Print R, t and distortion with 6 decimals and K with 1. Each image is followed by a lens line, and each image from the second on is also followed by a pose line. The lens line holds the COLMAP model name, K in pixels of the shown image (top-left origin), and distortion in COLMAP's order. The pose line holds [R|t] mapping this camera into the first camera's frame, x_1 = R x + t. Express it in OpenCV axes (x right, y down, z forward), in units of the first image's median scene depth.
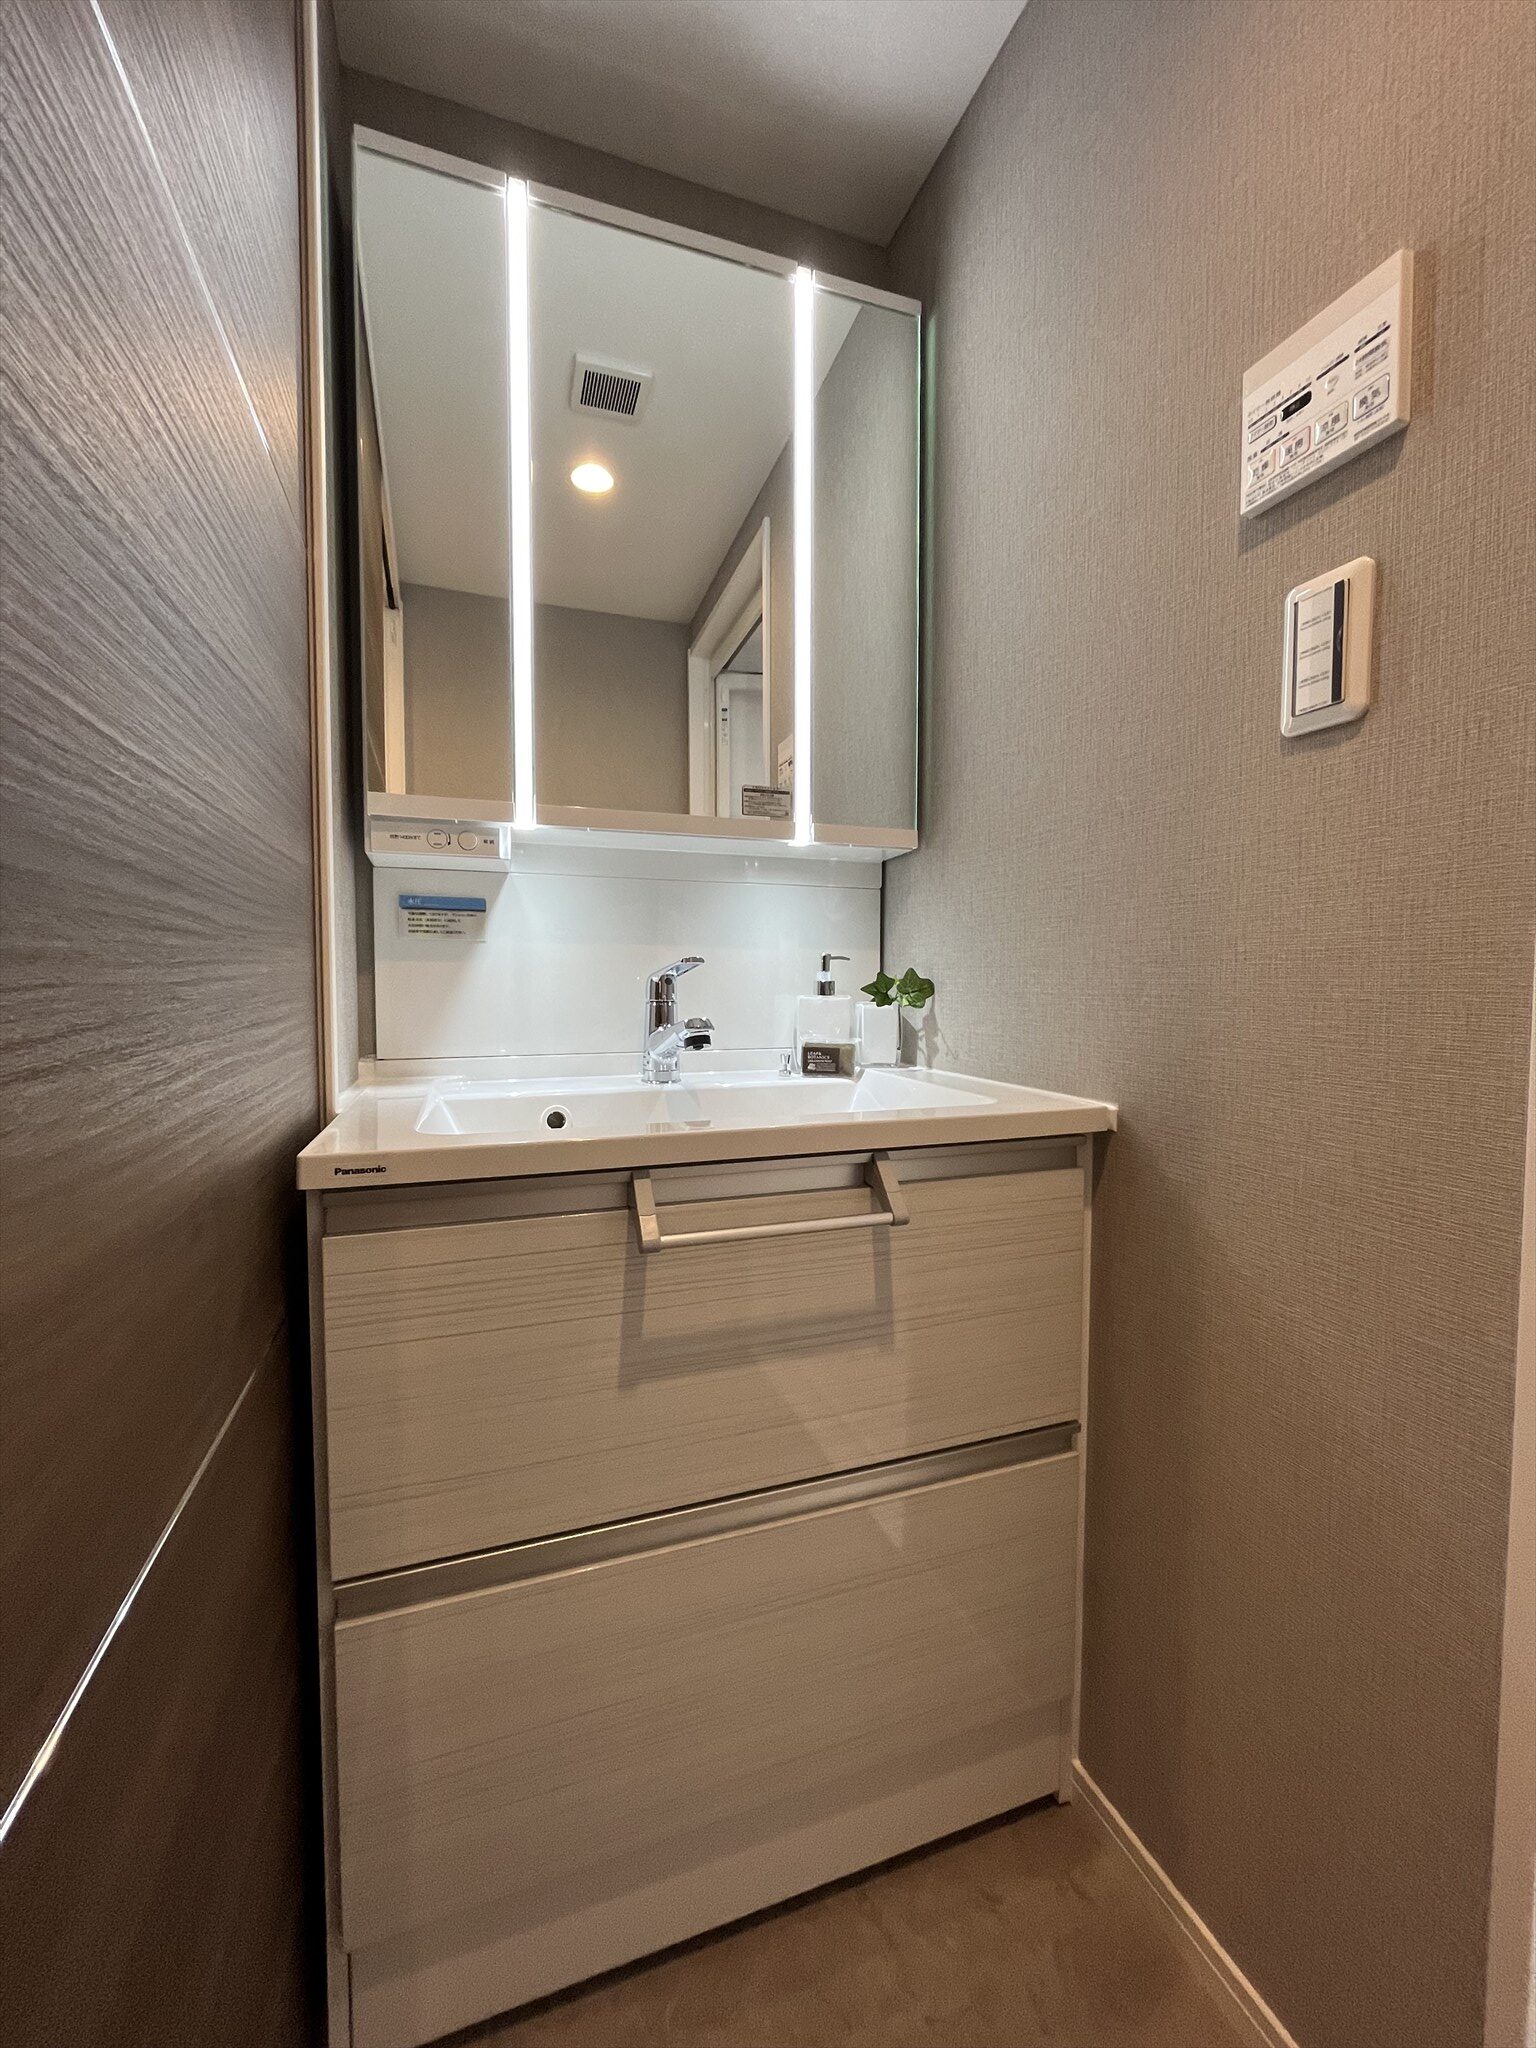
lens RADIAL K [[818.3, 0, 770.0], [0, 818.3, 1017.1], [0, 0, 1]] dist [-0.003885, 0.000031]
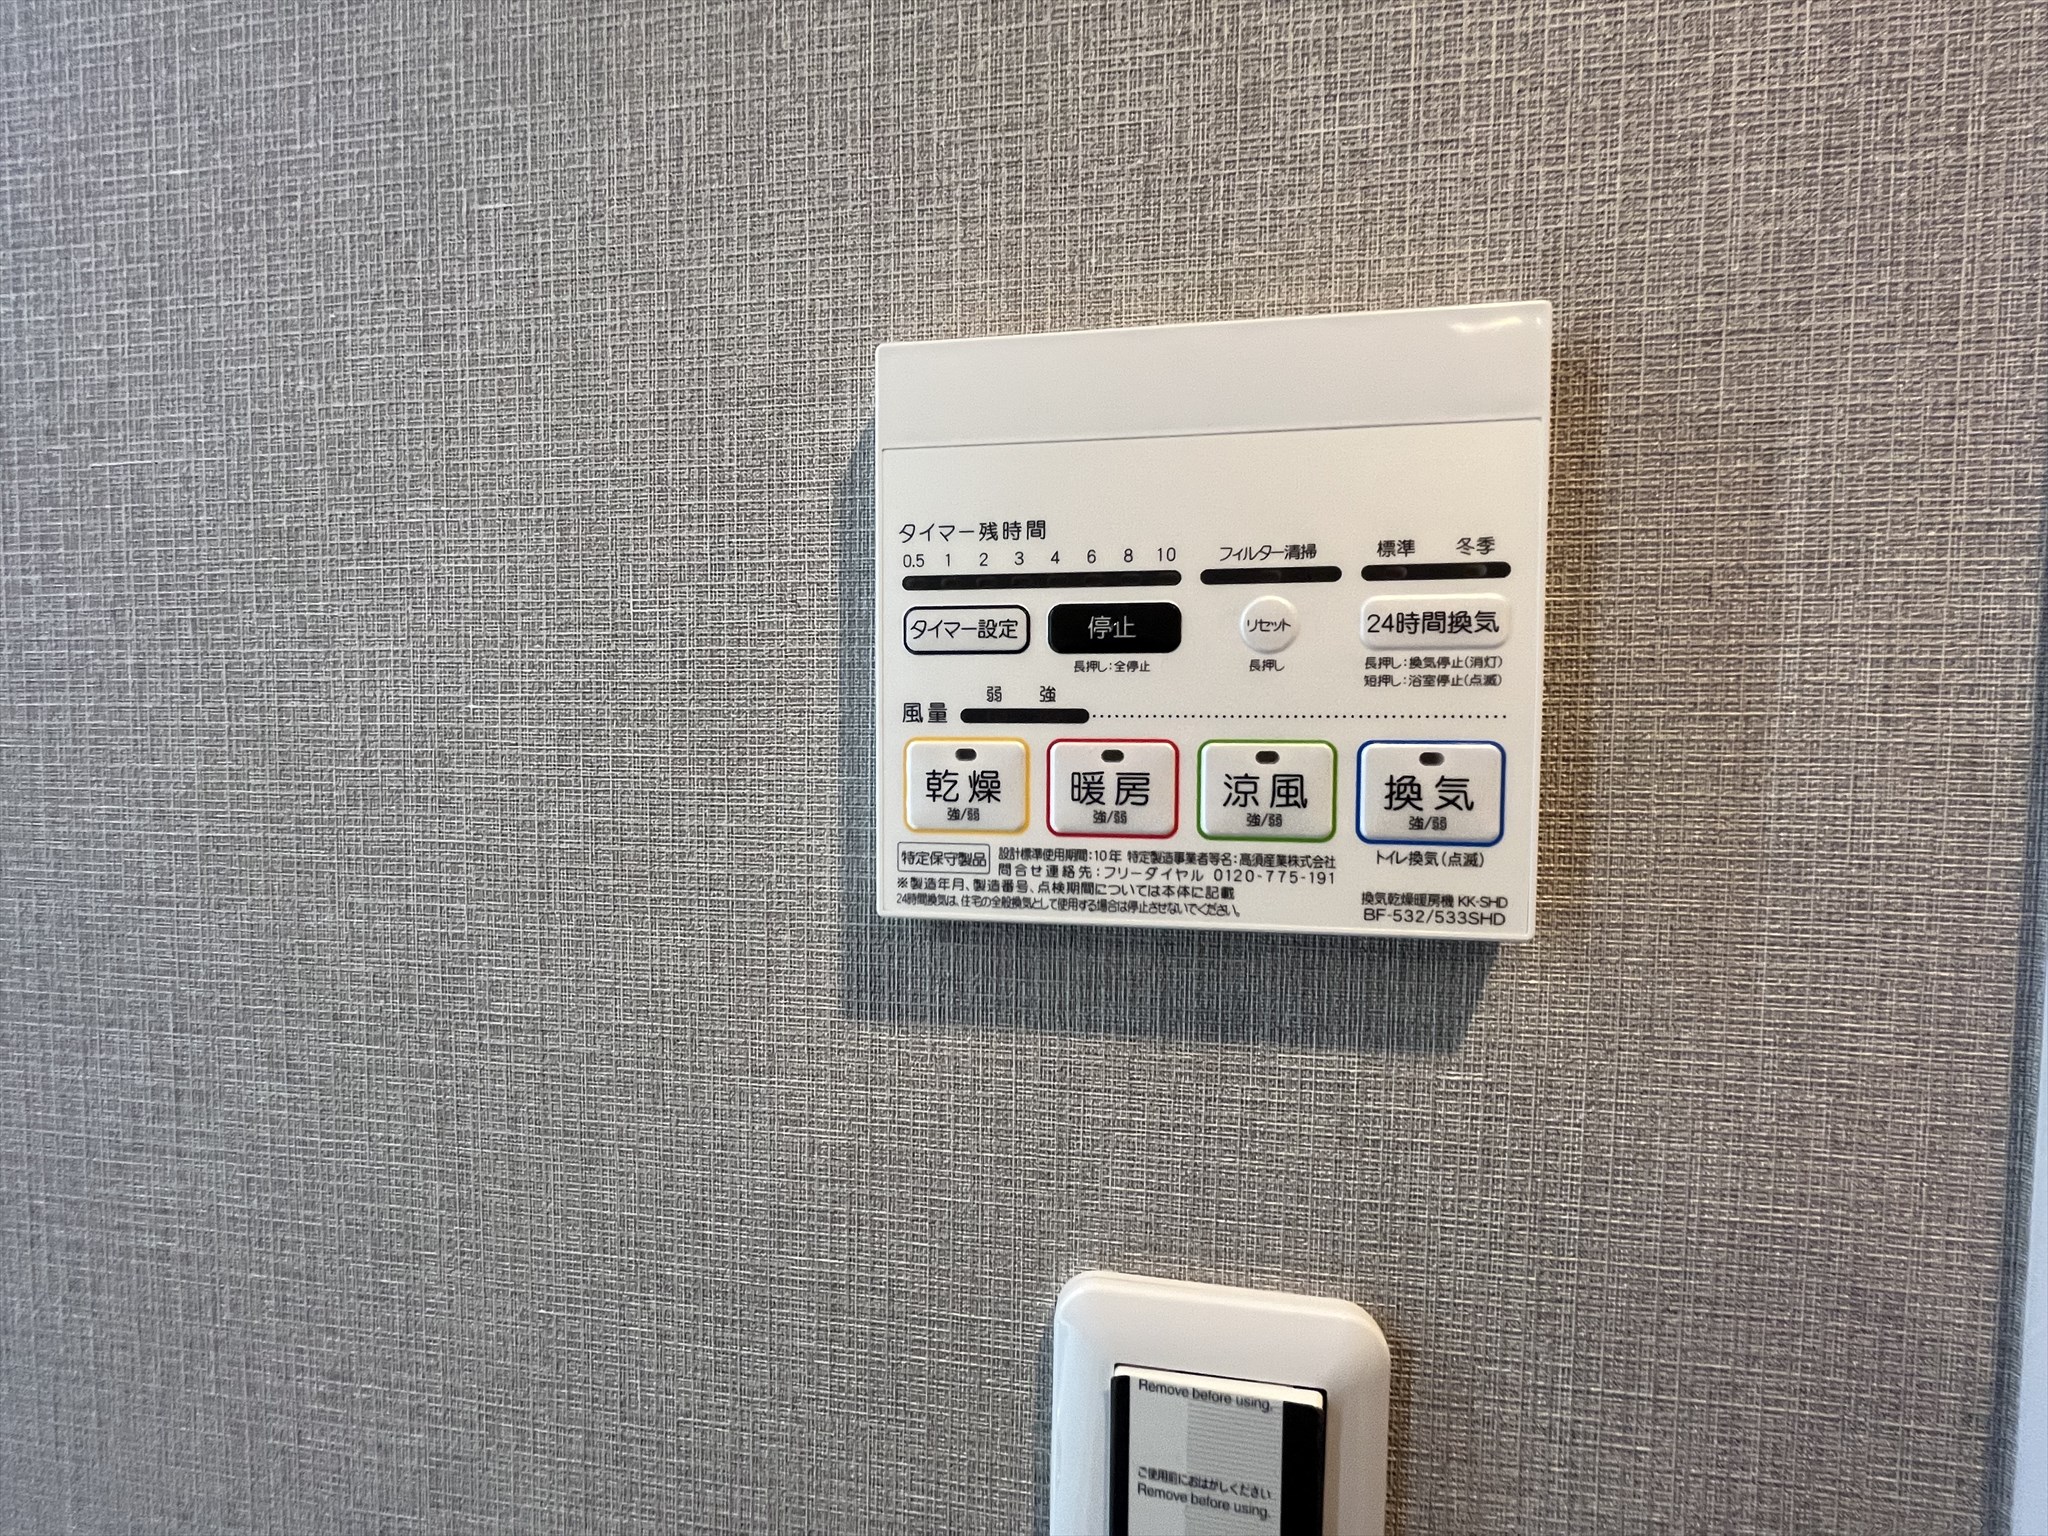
lens RADIAL K [[818.3, 0, 1020.4], [0, 818.3, 763.8], [0, 0, 1]] dist [-0.003885, 0.000031]
pose [[0.485263, -0.035371, 0.873653, 0.436851], [0.033354, 0.999203, 0.021928, -0.756971], [-0.873732, 0.018499, 0.486056, 0.958331]]
